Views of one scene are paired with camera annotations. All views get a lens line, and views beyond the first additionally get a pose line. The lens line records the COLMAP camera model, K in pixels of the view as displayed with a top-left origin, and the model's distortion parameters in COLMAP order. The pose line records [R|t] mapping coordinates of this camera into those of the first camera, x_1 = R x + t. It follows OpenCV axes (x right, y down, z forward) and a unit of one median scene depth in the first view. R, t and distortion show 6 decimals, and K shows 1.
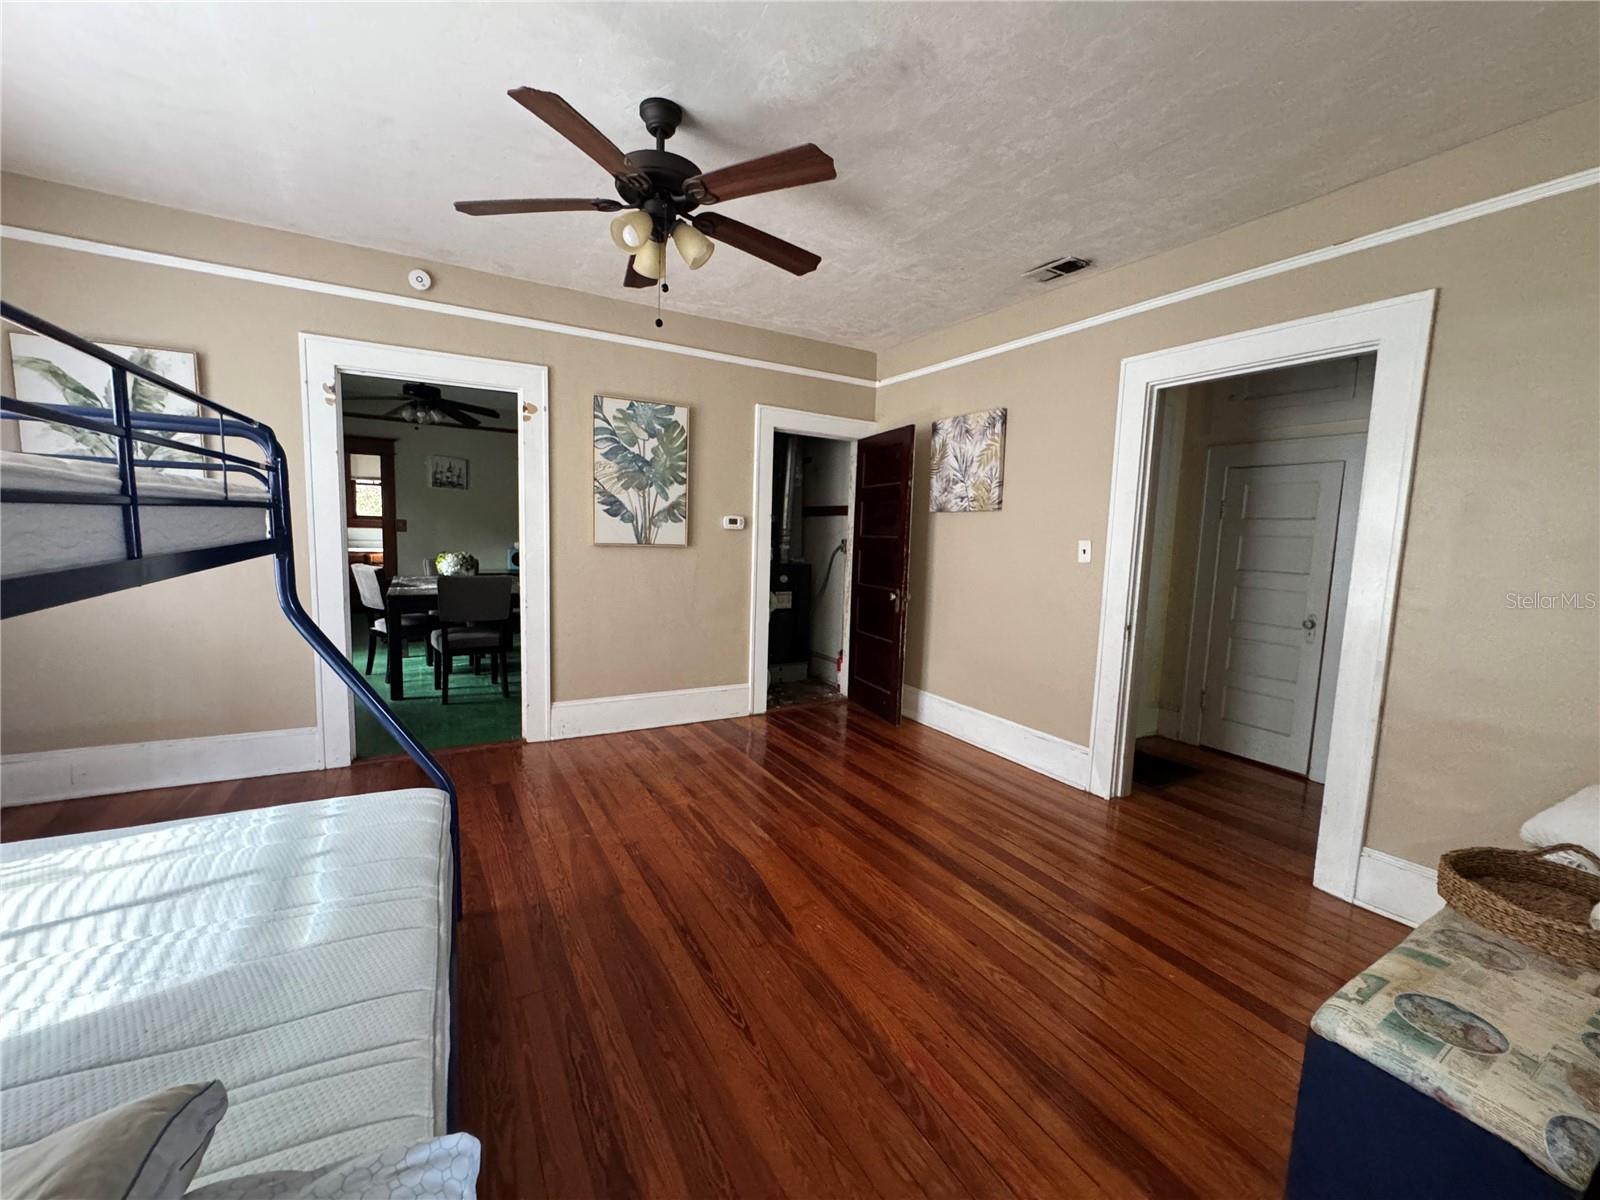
lens RADIAL K [[635.8, 0, 800.0], [0, 635.8, 600.0], [0, 0, 1]] dist [-0.007859, -0.000130]
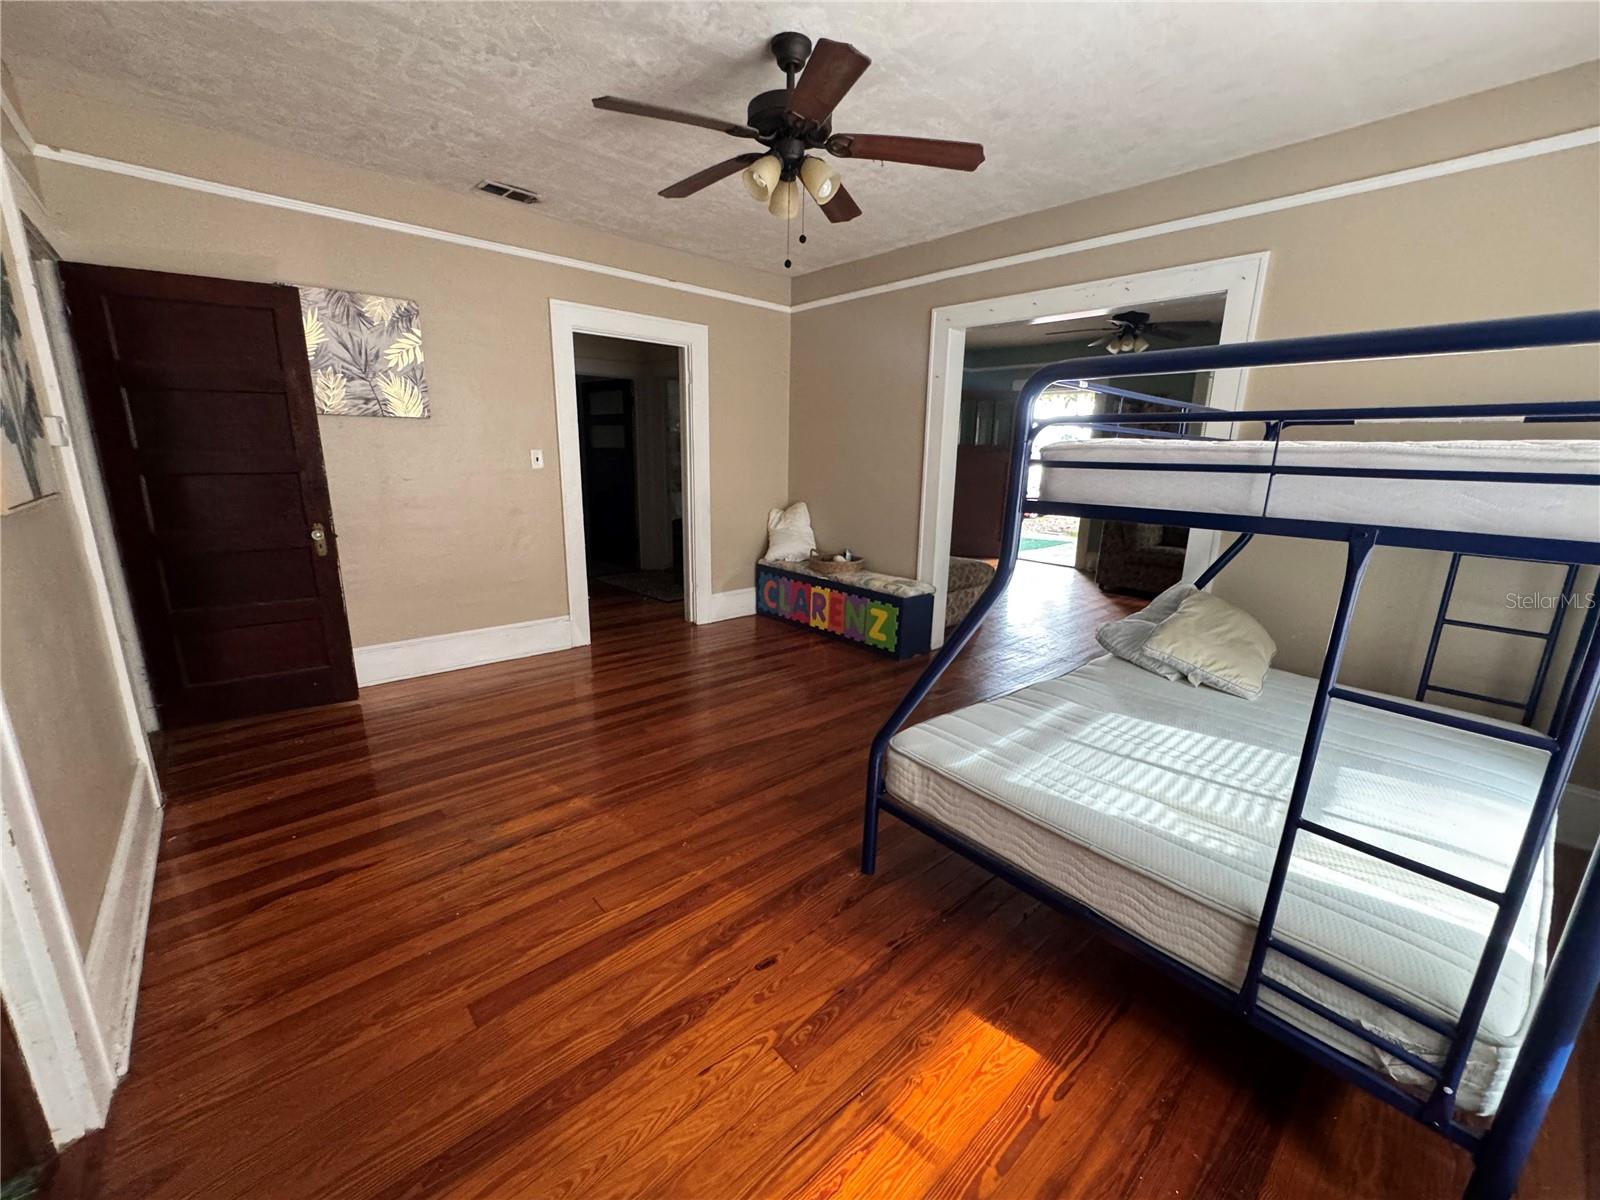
lens RADIAL K [[635.8, 0, 800.0], [0, 635.8, 600.0], [0, 0, 1]] dist [-0.007859, -0.000130]
pose [[-0.192231, -0.262304, 0.945645, -0.876250], [0.073434, 0.957070, 0.280401, -0.127019], [-0.978598, 0.123344, -0.164717, 0.782172]]
